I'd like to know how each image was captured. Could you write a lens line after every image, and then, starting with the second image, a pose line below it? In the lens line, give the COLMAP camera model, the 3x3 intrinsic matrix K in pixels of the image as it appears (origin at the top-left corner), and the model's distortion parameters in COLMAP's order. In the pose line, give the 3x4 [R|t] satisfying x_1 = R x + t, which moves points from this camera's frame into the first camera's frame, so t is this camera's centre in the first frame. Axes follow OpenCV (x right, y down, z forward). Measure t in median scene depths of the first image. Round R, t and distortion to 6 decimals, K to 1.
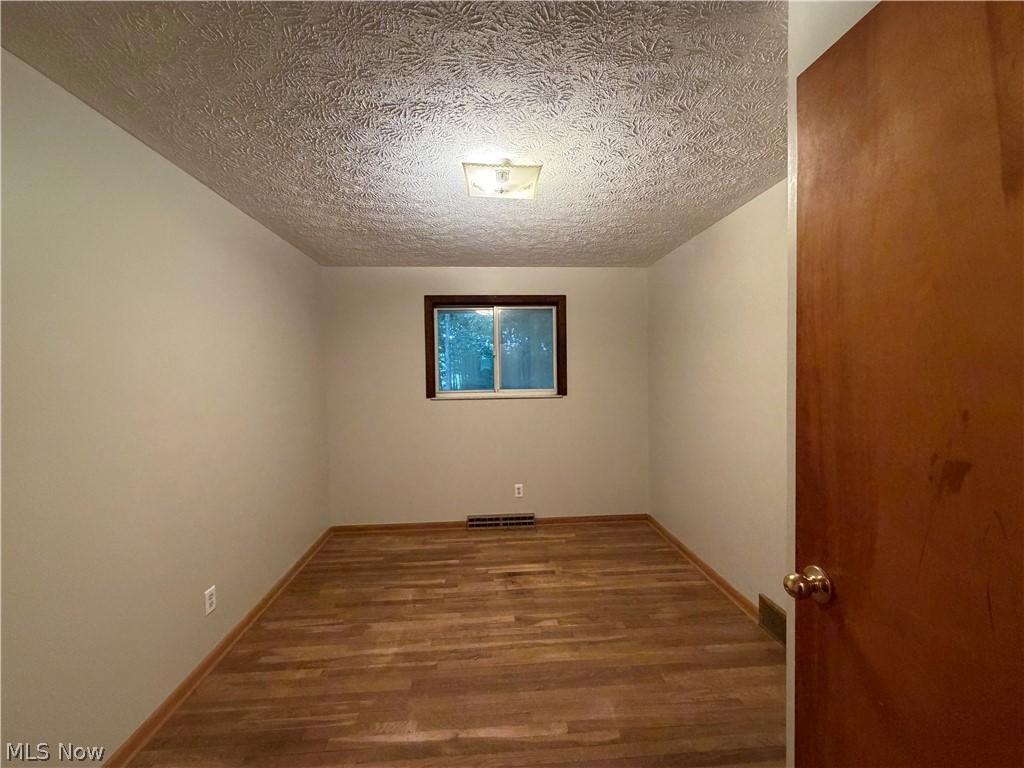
lens RADIAL K [[411.4, 0, 513.6], [0, 411.4, 383.3], [0, 0, 1]] dist [-0.009048, -0.000705]
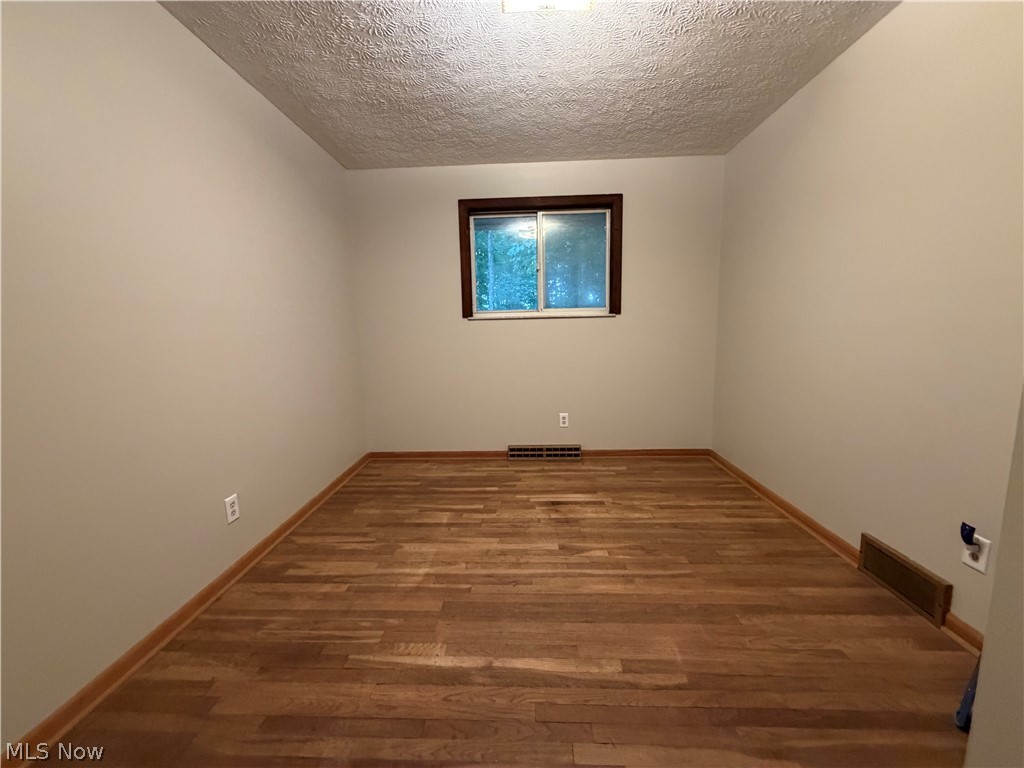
lens RADIAL K [[411.4, 0, 511.4], [0, 411.4, 386.4], [0, 0, 1]] dist [-0.009048, -0.000705]
pose [[0.993626, 0.009903, -0.112292, -0.002188], [0.004002, 0.992406, 0.122939, 0.106658], [0.112656, -0.122605, 0.986041, 0.137024]]
